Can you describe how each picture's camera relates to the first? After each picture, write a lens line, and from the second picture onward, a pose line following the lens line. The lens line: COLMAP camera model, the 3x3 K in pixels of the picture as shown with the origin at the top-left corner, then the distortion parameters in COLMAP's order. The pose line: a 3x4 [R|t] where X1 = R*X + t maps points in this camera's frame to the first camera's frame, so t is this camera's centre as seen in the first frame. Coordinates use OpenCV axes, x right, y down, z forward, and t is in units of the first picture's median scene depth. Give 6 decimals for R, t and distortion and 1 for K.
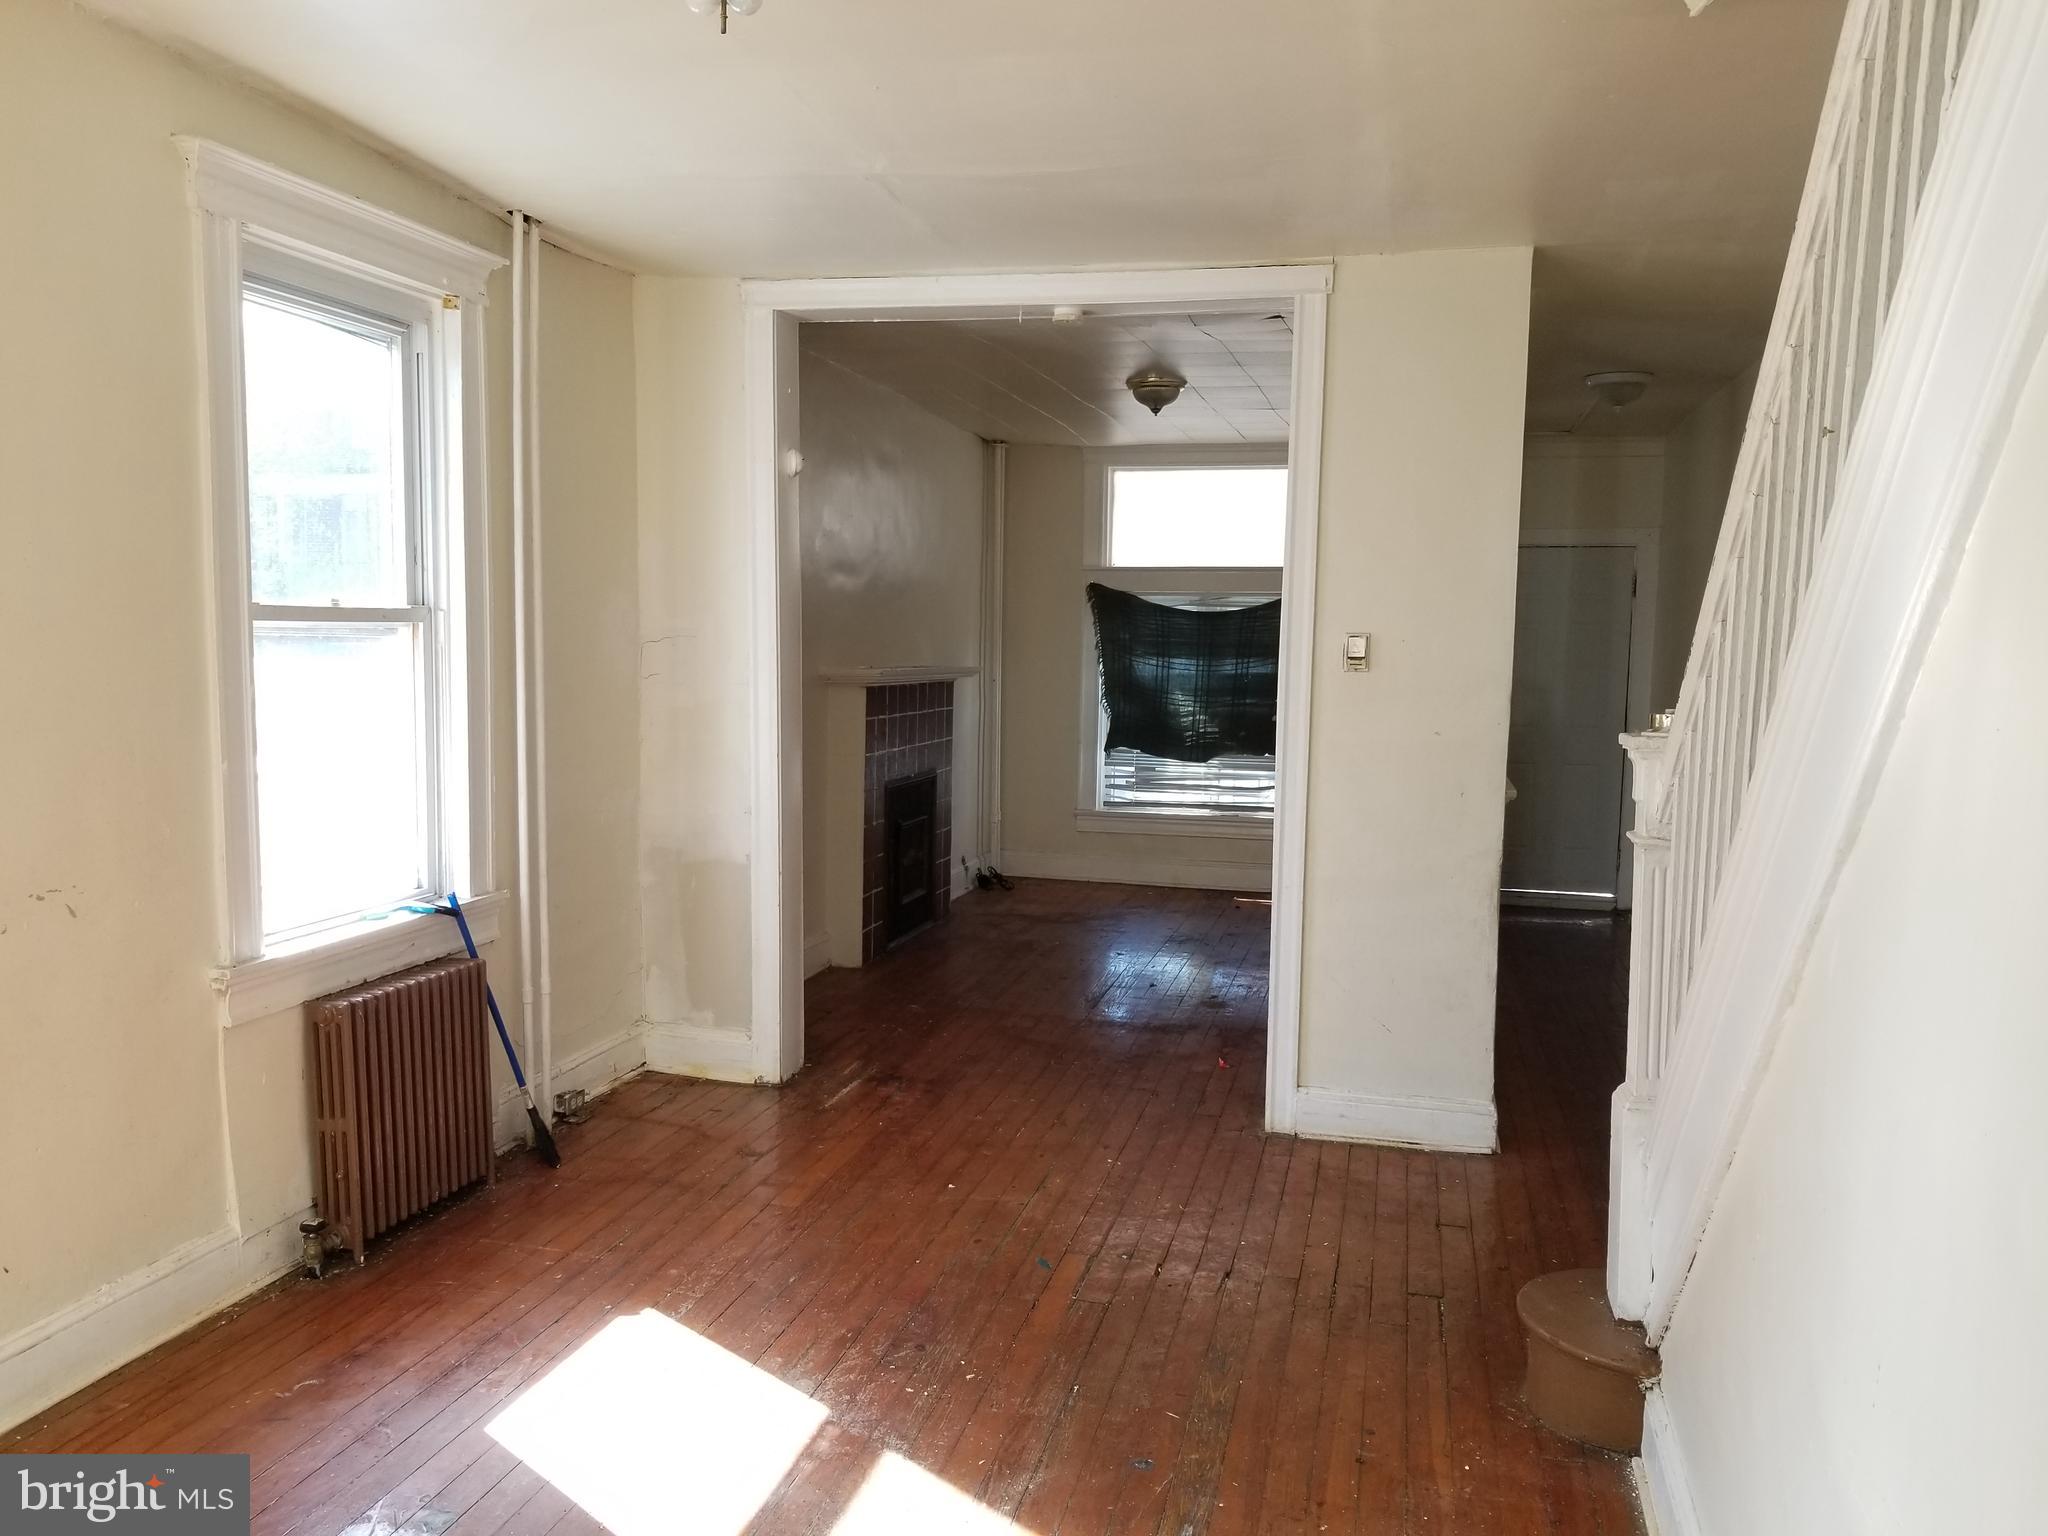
lens RADIAL K [[1597.6, 0, 1022.4], [0, 1597.6, 771.7], [0, 0, 1]] dist [0.068824, -0.099642]
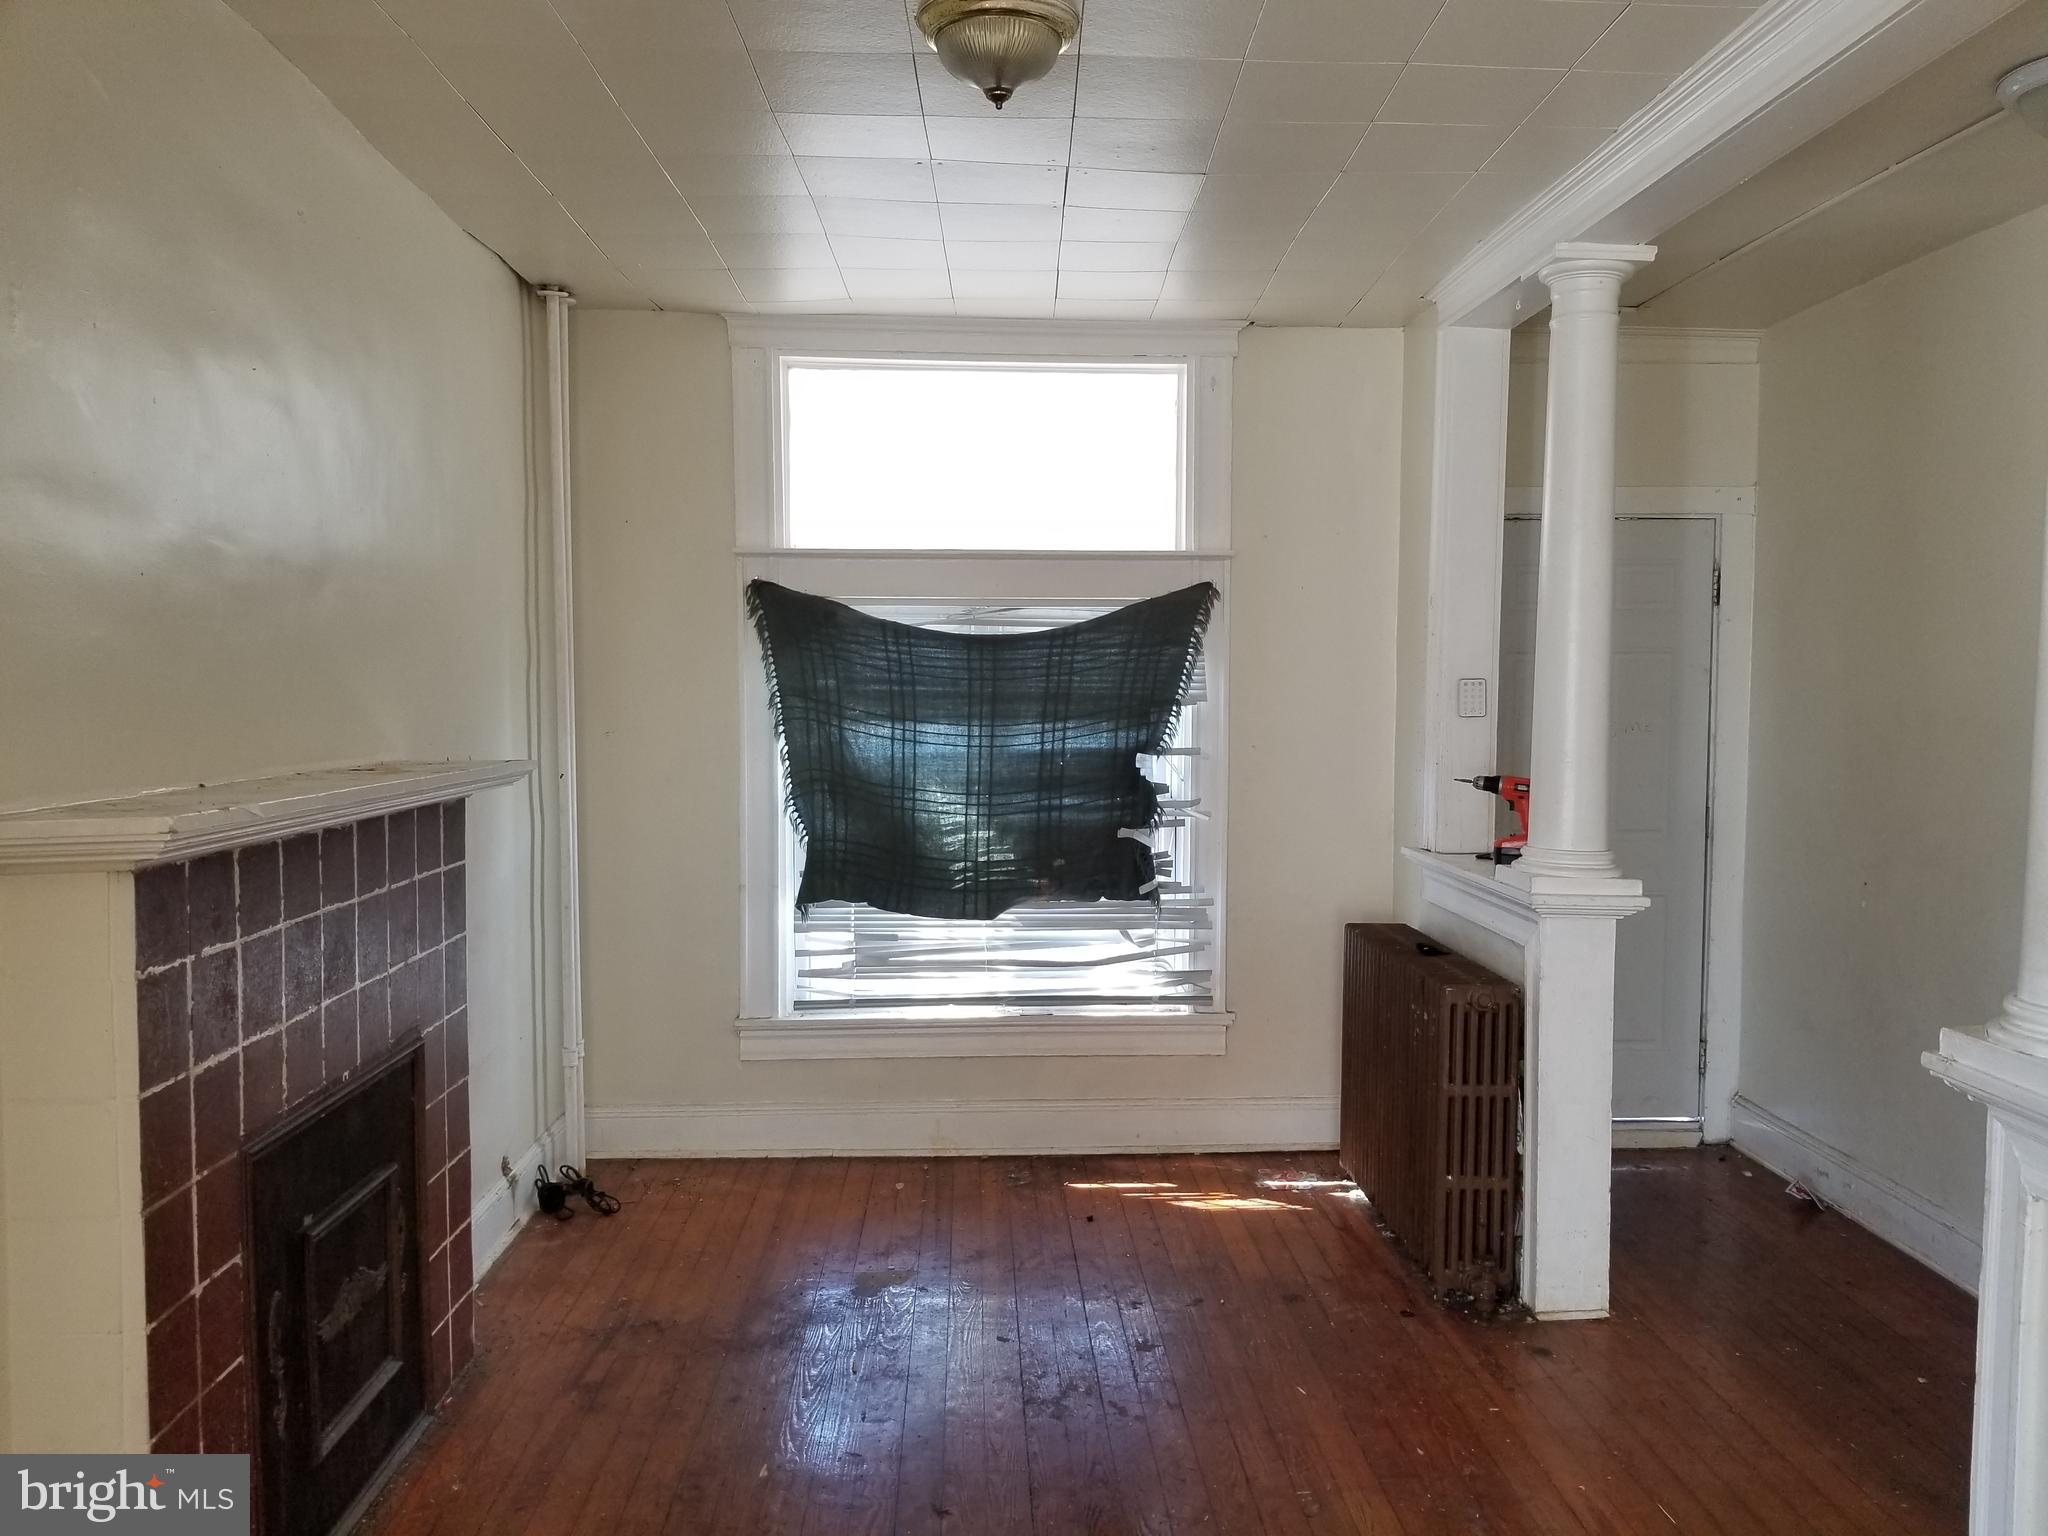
lens RADIAL K [[1597.6, 0, 1095.1], [0, 1597.6, 778.6], [0, 0, 1]] dist [0.068824, -0.099642]
pose [[0.950788, -0.032185, 0.308166, -0.014224], [0.038218, 0.999177, -0.013559, -0.043654], [-0.307476, 0.024669, 0.951236, 0.483854]]
